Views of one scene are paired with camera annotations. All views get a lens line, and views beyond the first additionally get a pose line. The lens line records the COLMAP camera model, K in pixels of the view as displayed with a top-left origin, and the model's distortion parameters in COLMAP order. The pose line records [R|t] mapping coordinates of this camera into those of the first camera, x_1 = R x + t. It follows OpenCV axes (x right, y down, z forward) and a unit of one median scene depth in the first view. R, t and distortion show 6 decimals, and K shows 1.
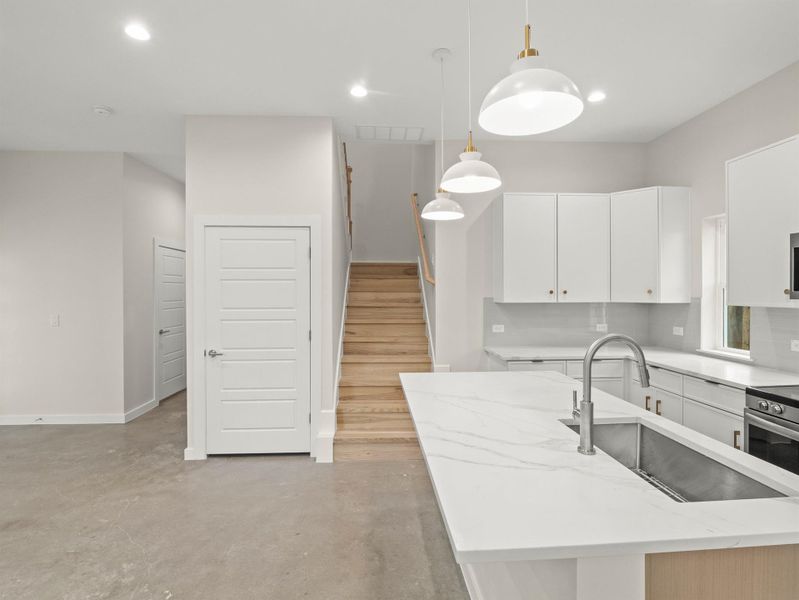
lens RADIAL K [[394.2, 0, 401.6], [0, 394.2, 294.2], [0, 0, 1]] dist [-0.014521, -0.004369]
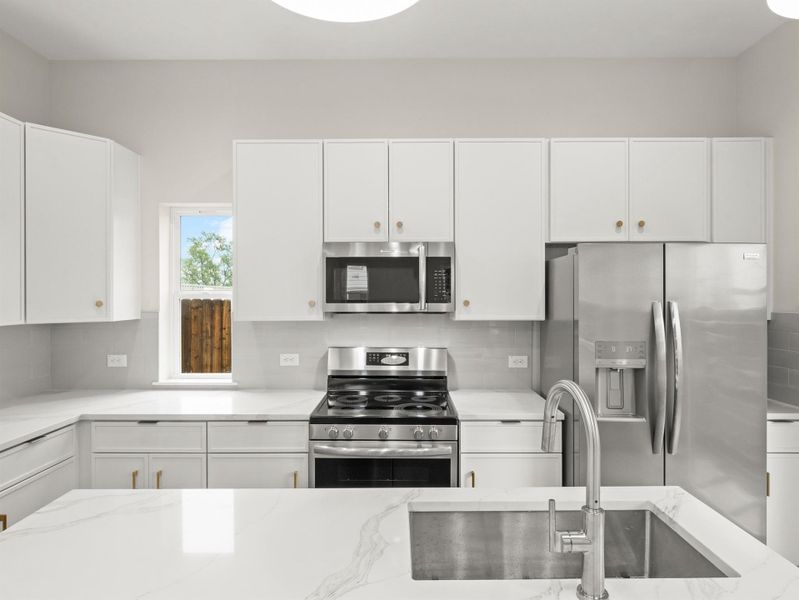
lens RADIAL K [[472.7, 0, 402.8], [0, 472.7, 296.4], [0, 0, 1]] dist [-0.005398, -0.004687]
pose [[0.058853, 0.003633, 0.998260, -0.075624], [0.011314, 0.999927, -0.004306, -0.008493], [-0.998203, 0.011548, 0.058807, 0.413921]]
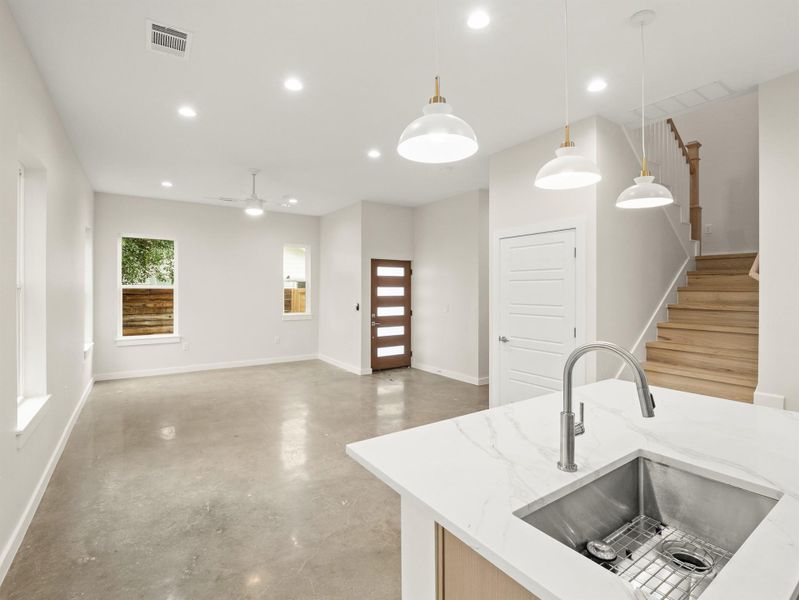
lens RADIAL K [[394.2, 0, 412.6], [0, 394.2, 292.1], [0, 0, 1]] dist [-0.014521, -0.004369]
pose [[0.539966, 0.012950, -0.841587, 0.345125], [-0.013460, 0.999887, 0.006750, -0.002556], [0.841579, 0.007683, 0.540079, 0.066883]]
